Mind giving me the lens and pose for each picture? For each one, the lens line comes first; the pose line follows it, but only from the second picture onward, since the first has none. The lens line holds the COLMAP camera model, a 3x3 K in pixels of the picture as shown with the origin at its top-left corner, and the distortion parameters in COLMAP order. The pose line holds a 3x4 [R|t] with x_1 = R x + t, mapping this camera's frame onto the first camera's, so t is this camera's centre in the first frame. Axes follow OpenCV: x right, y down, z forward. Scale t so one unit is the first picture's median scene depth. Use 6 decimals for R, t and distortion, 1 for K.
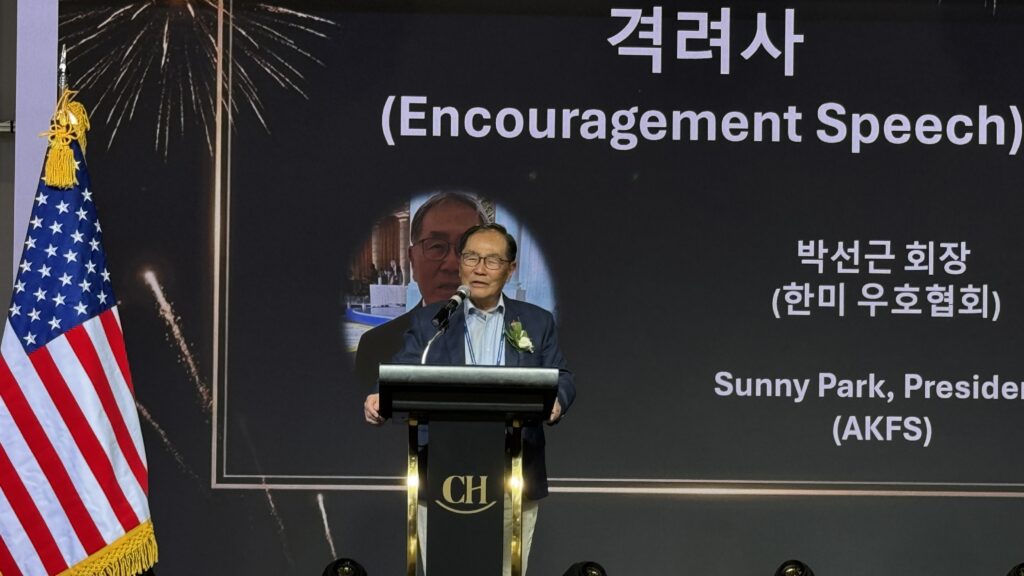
lens RADIAL K [[3001.7, 0, 512.0], [0, 3001.7, 288.0], [0, 0, 1]] dist [0.164402, 1.338883]
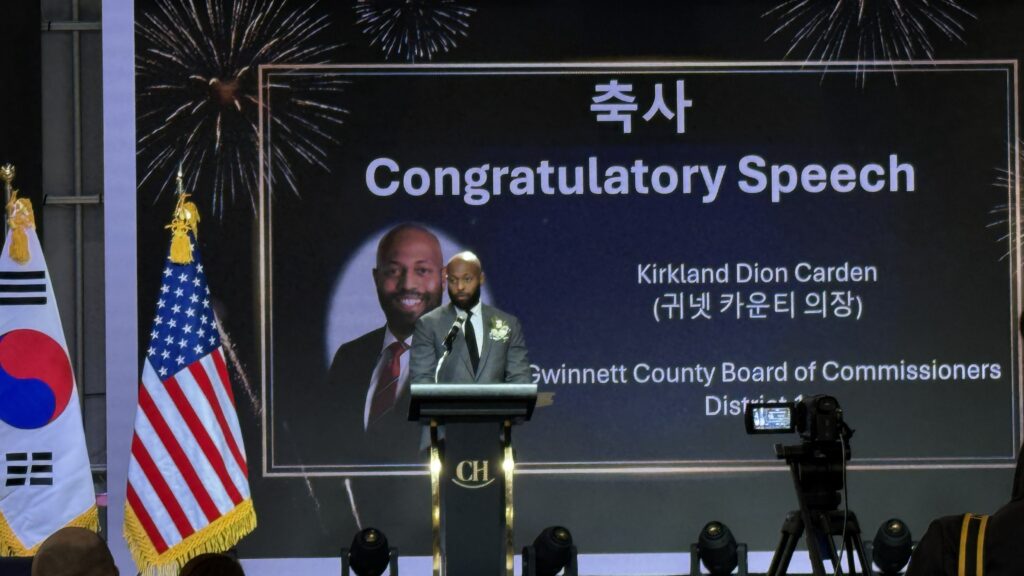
lens RADIAL K [[3371.5, 0, 512.0], [0, 3371.5, 288.0], [0, 0, 1]] dist [0.182238, -0.095417]
pose [[0.999549, -0.022364, 0.020057, -0.026924], [0.022177, 0.999709, 0.009509, -0.033577], [-0.020264, -0.009060, 0.999754, -0.585681]]
